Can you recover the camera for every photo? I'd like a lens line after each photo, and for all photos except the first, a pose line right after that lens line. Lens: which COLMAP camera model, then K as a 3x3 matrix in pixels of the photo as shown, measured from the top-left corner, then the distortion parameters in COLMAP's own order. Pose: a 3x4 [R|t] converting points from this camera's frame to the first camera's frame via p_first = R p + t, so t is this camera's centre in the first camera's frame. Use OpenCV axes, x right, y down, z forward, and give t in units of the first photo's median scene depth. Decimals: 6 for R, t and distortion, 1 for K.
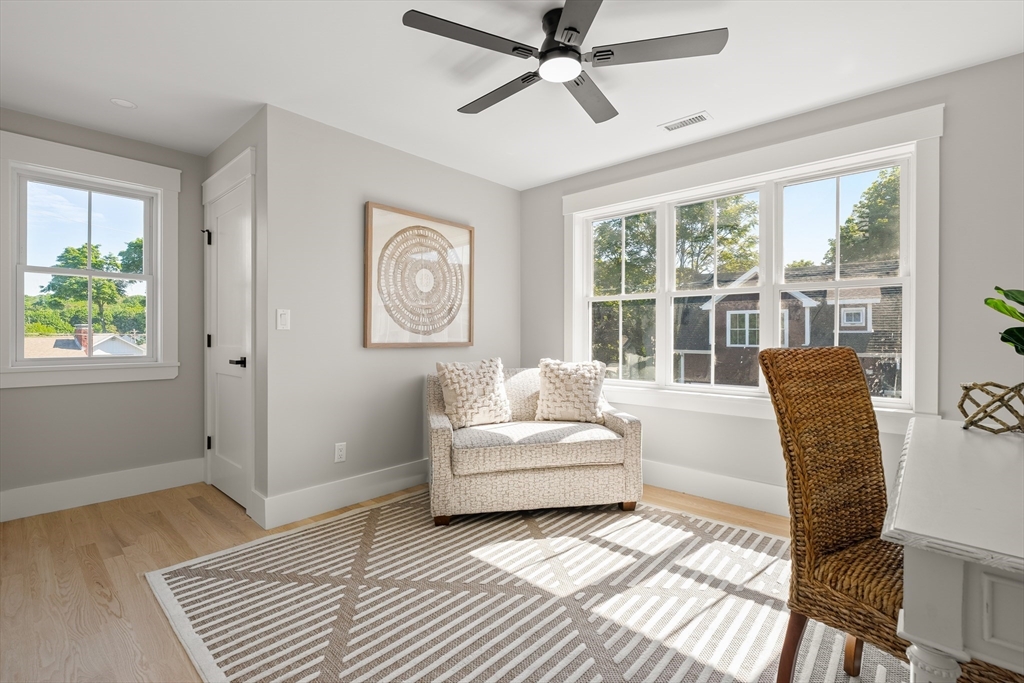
lens RADIAL K [[464.4, 0, 512.0], [0, 464.4, 341.5], [0, 0, 1]] dist [-0.015504, -0.000008]
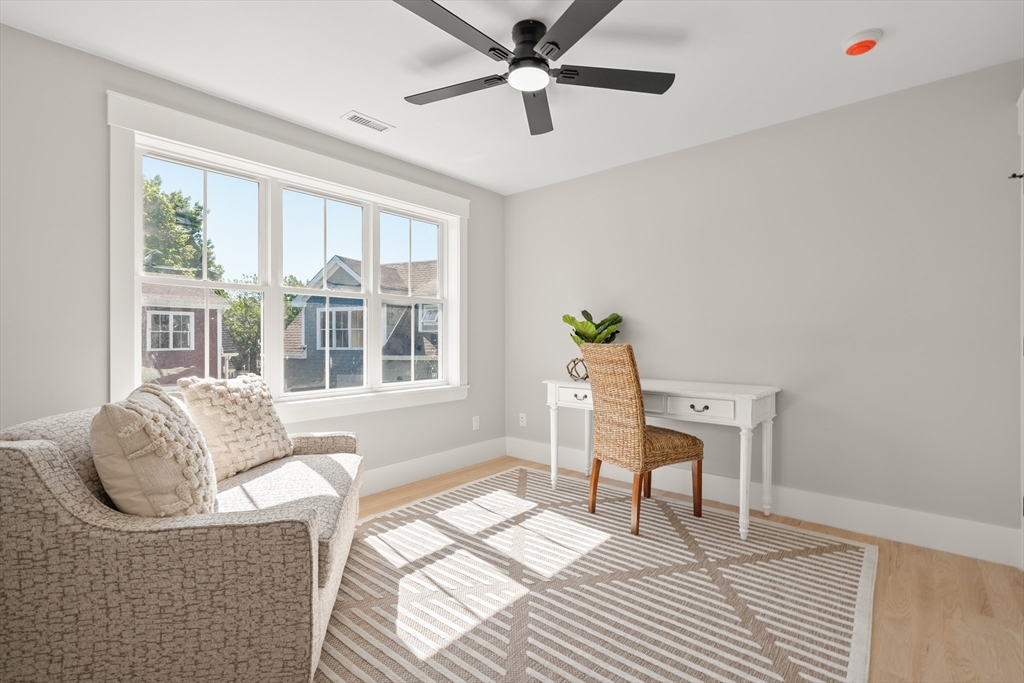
lens RADIAL K [[465.7, 0, 512.0], [0, 465.7, 341.5], [0, 0, 1]] dist [0.000929, 0.000160]
pose [[-0.022577, -0.009187, 0.999703, -0.769876], [0.022262, 0.999705, 0.009690, -0.007901], [-0.999497, 0.022474, -0.022366, 0.879516]]
